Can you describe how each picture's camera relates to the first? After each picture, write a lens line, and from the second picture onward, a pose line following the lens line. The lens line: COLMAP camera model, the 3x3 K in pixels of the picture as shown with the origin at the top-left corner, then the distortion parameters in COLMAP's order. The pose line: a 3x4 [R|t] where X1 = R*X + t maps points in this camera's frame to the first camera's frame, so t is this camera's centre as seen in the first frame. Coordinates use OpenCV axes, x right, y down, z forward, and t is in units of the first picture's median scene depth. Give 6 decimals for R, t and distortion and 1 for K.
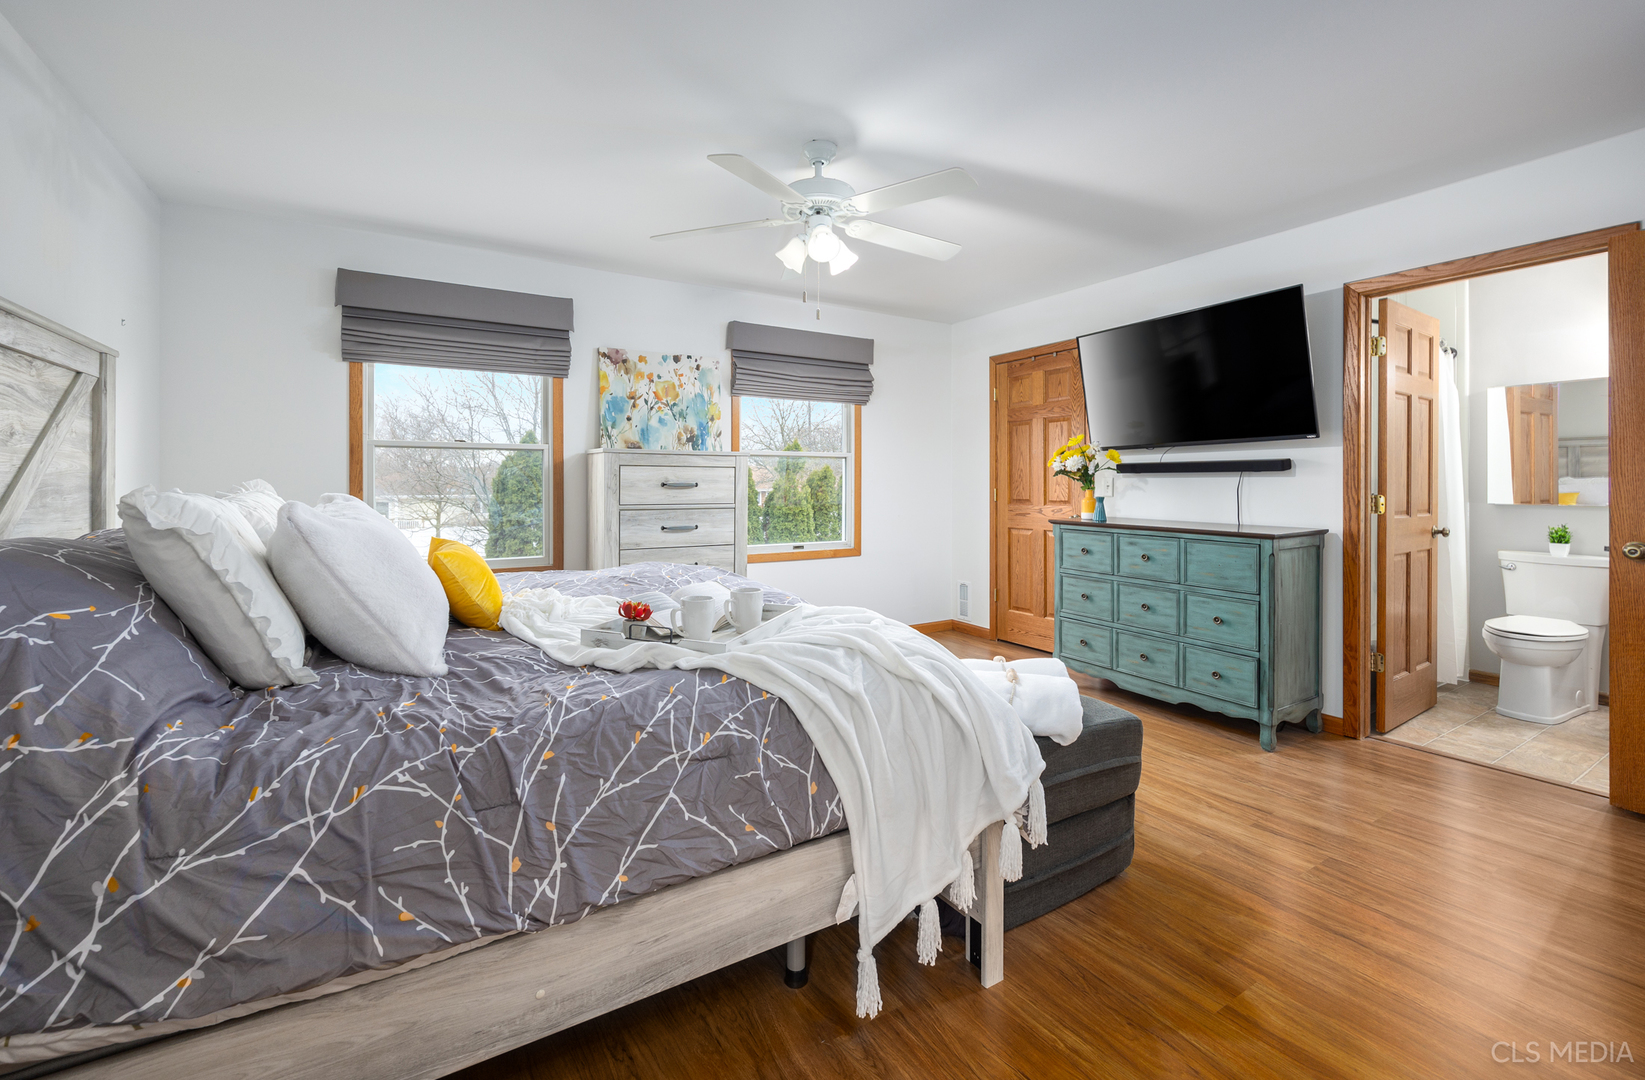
lens RADIAL K [[682.4, 0, 820.3], [0, 682.4, 482.6], [0, 0, 1]] dist [-0.000793, -0.000134]
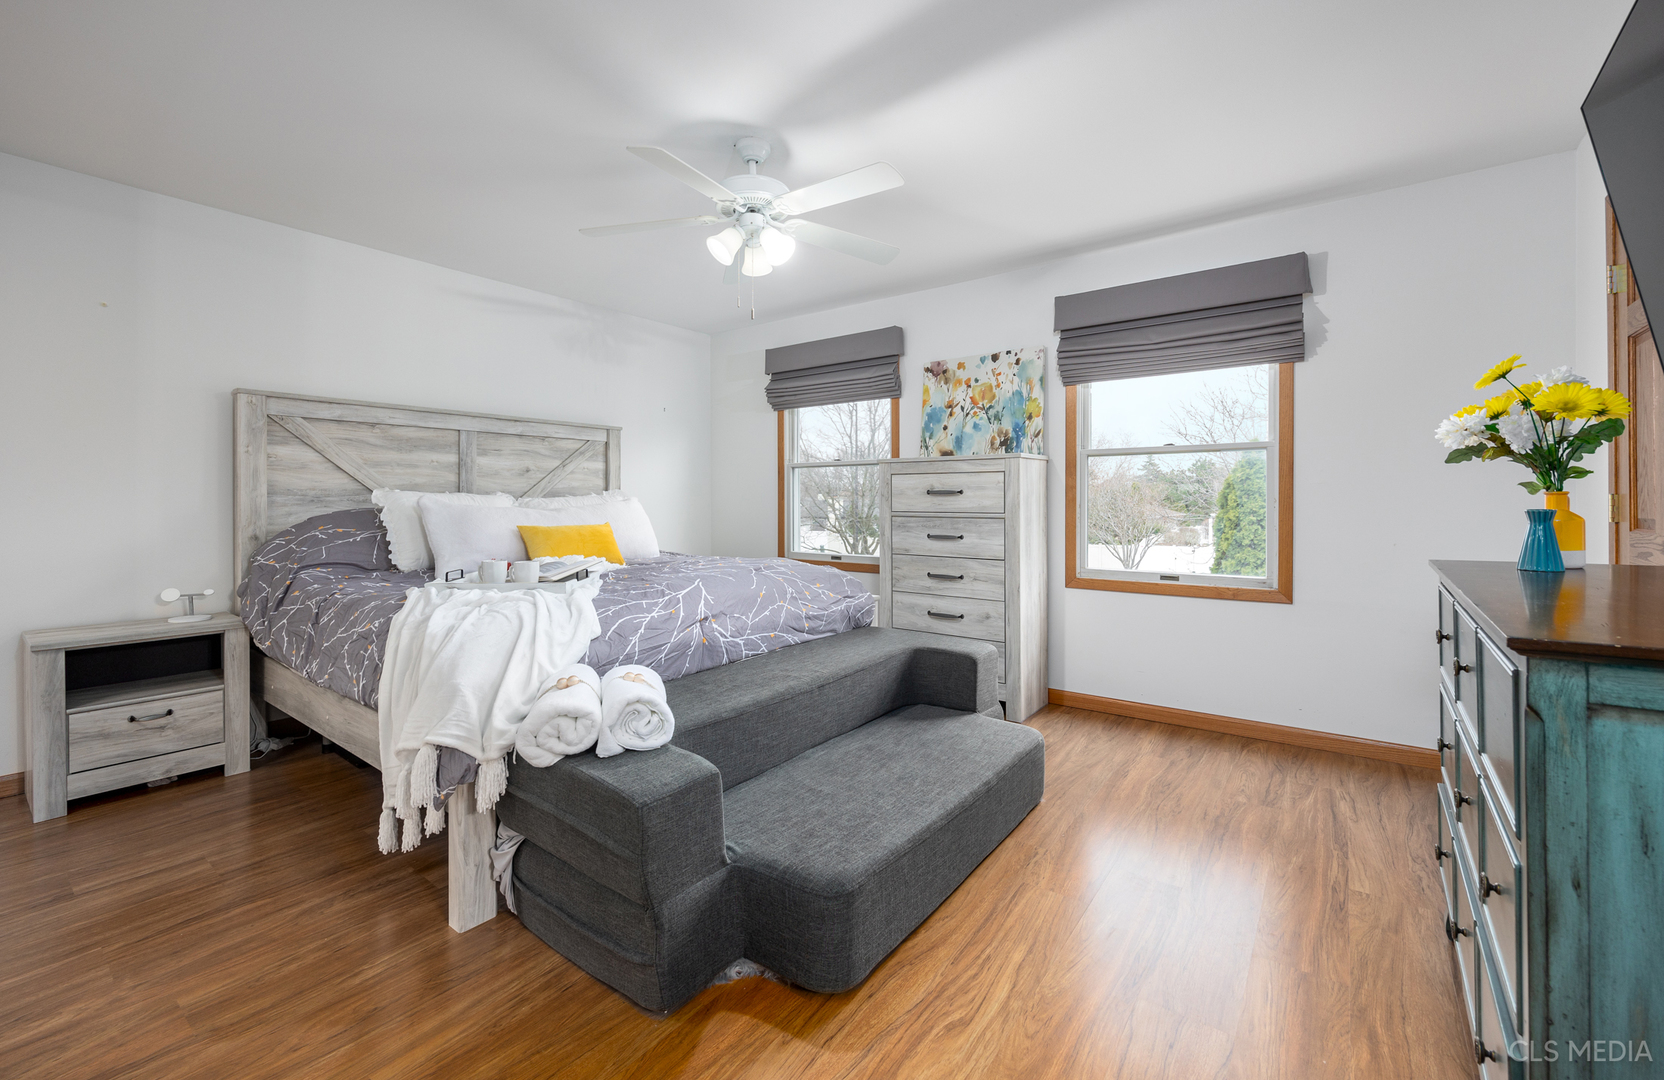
lens RADIAL K [[698.2, 0, 830.1], [0, 698.2, 496.9], [0, 0, 1]] dist [0.000486, 0.000093]
pose [[0.358976, -0.008865, -0.933305, 0.614889], [-0.001798, 0.999946, -0.010189, 0.019034], [0.933345, 0.005335, 0.358941, 0.465024]]
